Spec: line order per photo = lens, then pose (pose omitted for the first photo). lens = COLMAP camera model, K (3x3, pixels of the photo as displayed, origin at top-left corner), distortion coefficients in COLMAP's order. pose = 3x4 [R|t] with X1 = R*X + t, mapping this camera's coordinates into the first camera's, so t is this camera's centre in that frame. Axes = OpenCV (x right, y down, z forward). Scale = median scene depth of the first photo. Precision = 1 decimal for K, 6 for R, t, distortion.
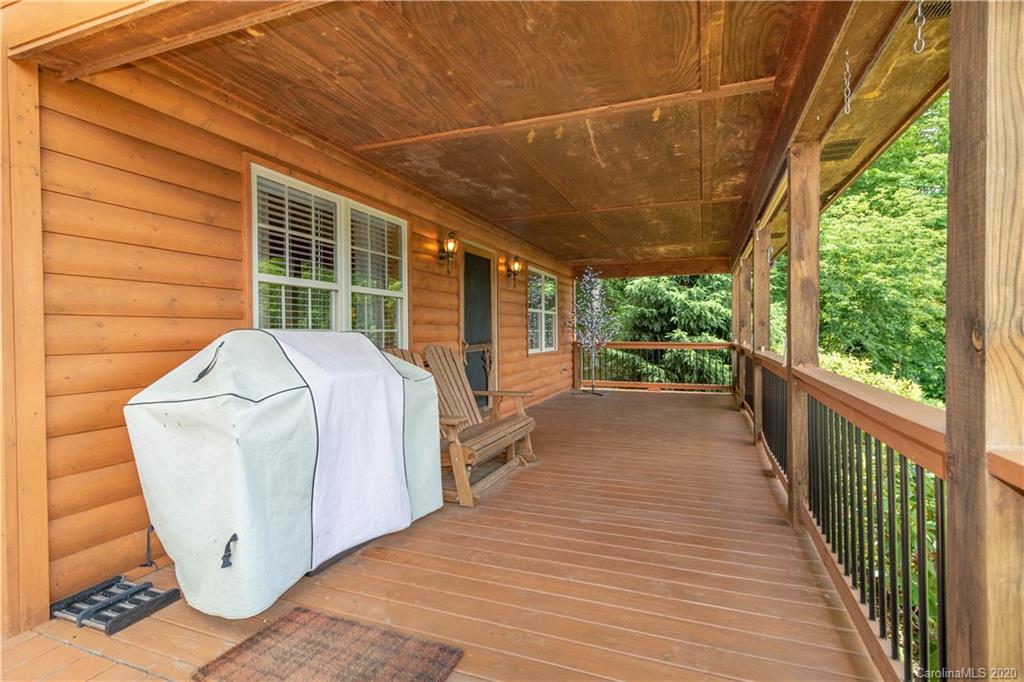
lens RADIAL K [[500.6, 0, 535.2], [0, 500.6, 338.0], [0, 0, 1]] dist [0.003307, 0.000770]
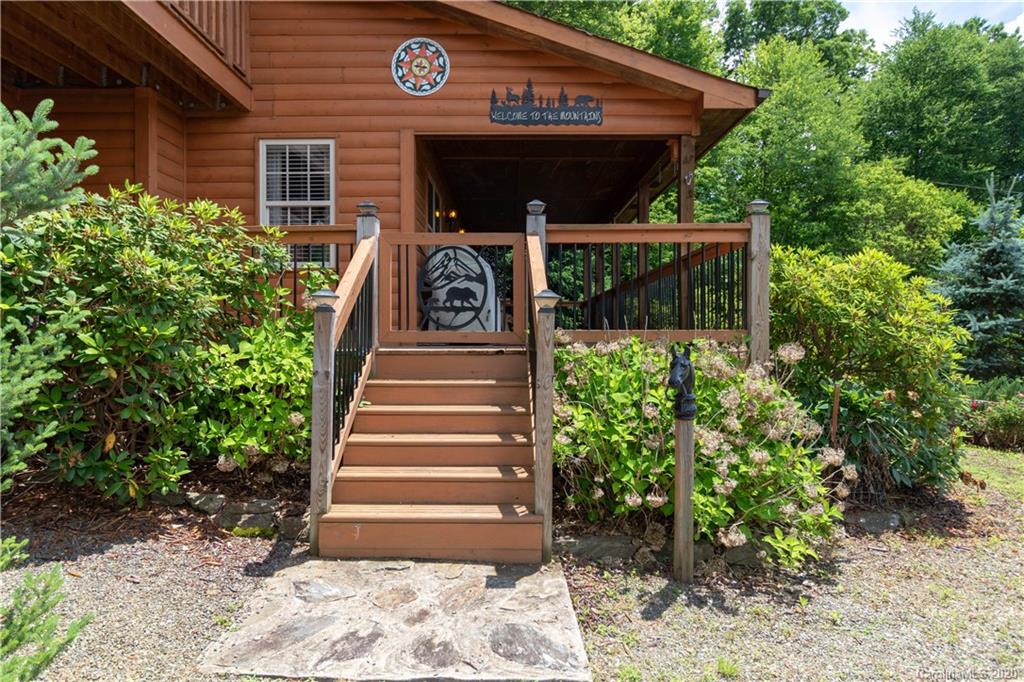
lens RADIAL K [[655.1, 0, 512.0], [0, 655.1, 341.0], [0, 0, 1]] dist [0.001087, 0.000236]
pose [[0.929383, 0.002991, 0.369104, -0.283736], [0.000579, 0.999954, -0.009561, 0.086189], [-0.369116, 0.009100, 0.929339, -0.364223]]
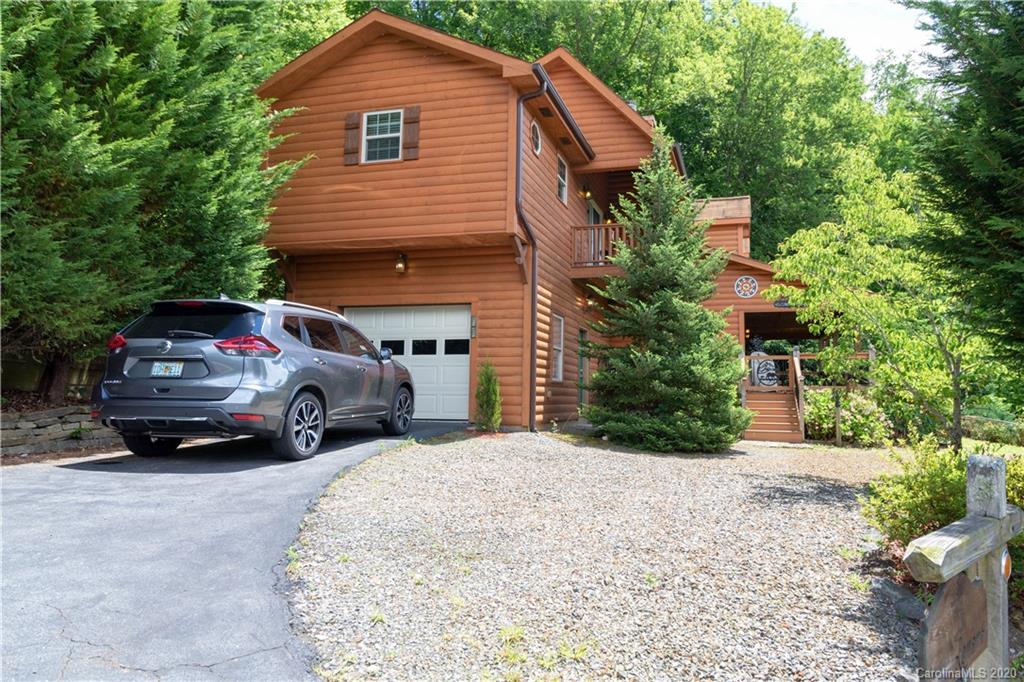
lens RADIAL K [[655.1, 0, 512.0], [0, 655.1, 341.0], [0, 0, 1]] dist [0.001087, 0.000236]
pose [[0.999213, 0.017938, 0.035389, -0.711147], [-0.014967, 0.996478, -0.082503, 0.101487], [-0.036745, 0.081909, 0.995962, -1.229868]]
